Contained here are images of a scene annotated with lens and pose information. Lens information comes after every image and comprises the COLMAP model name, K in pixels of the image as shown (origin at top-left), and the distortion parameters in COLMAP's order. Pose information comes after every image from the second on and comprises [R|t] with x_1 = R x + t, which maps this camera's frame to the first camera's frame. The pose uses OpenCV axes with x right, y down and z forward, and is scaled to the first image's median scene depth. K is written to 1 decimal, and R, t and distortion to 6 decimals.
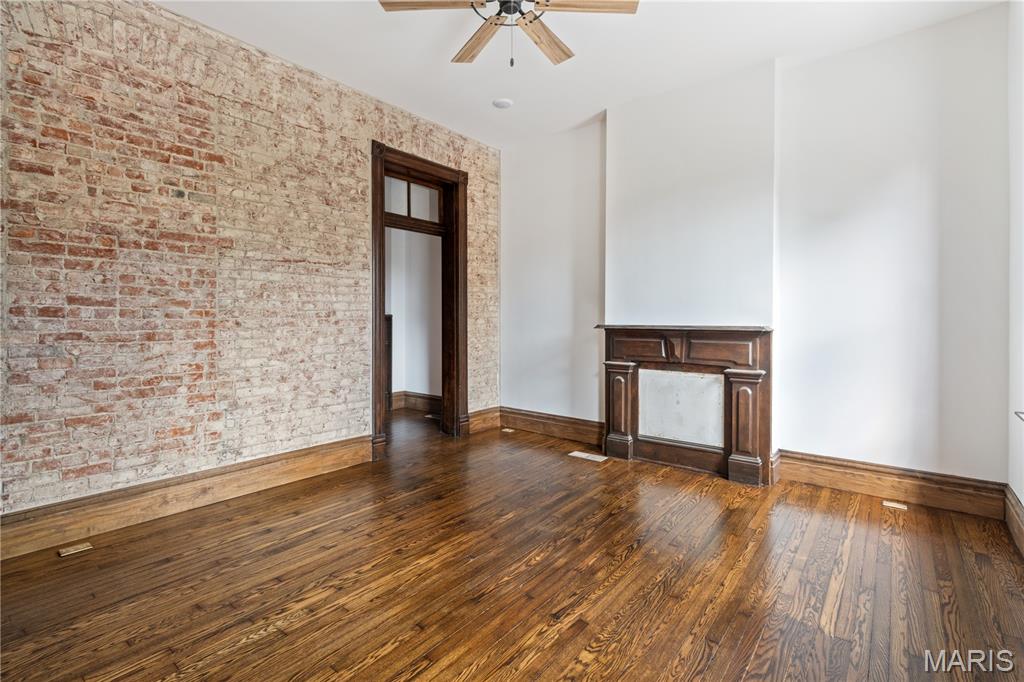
lens RADIAL K [[476.3, 0, 517.7], [0, 476.3, 319.6], [0, 0, 1]] dist [0.002554, 0.000211]
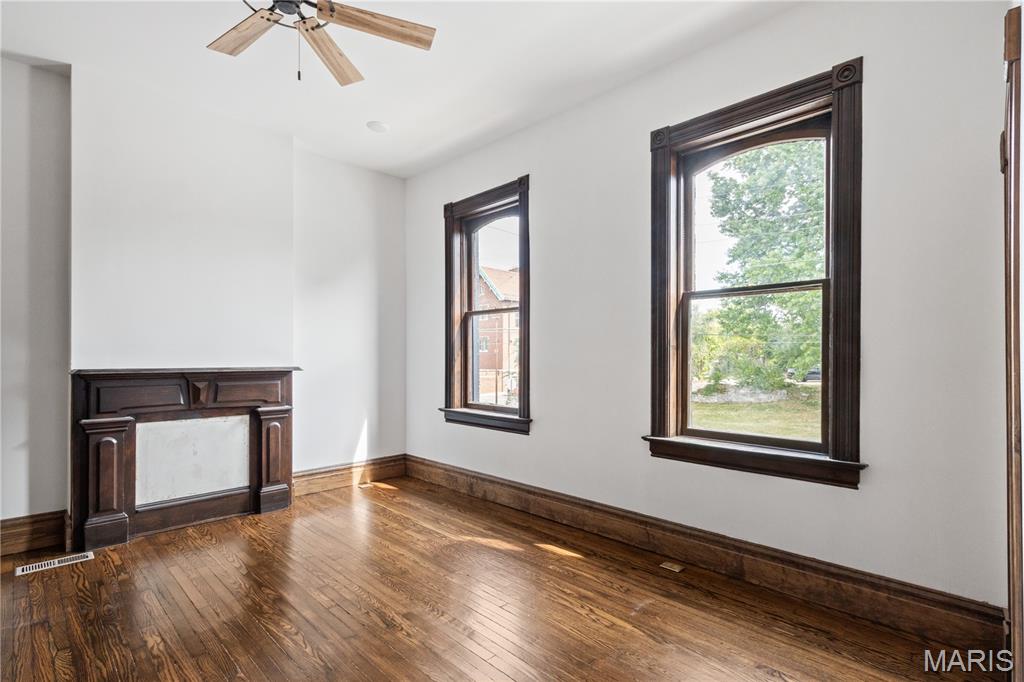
lens RADIAL K [[485.4, 0, 515.7], [0, 485.4, 358.1], [0, 0, 1]] dist [0.014422, 0.000035]
pose [[0.112448, 0.000330, 0.993658, -0.632130], [0.004770, 0.999988, -0.000872, -0.002822], [-0.993646, 0.004838, 0.112445, 0.355026]]
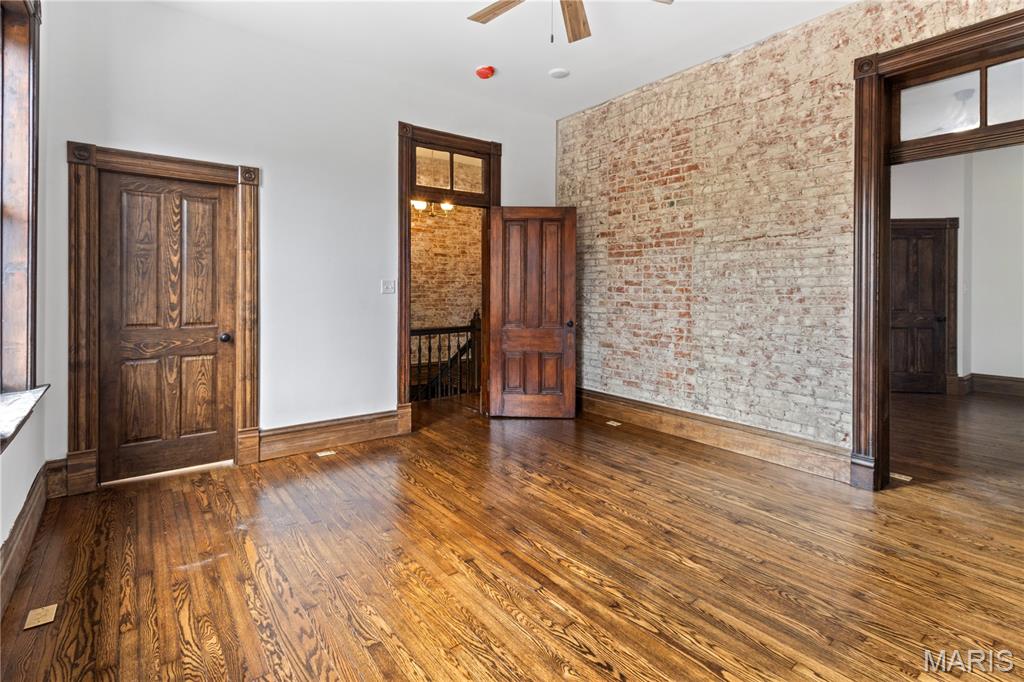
lens RADIAL K [[493.2, 0, 530.0], [0, 493.2, 291.7], [0, 0, 1]] dist [0.004192, 0.000110]
pose [[-0.217195, 0.000530, -0.976128, 0.723863], [-0.011548, 0.999928, 0.003112, -0.007999], [0.976060, 0.011948, -0.217173, 0.850166]]
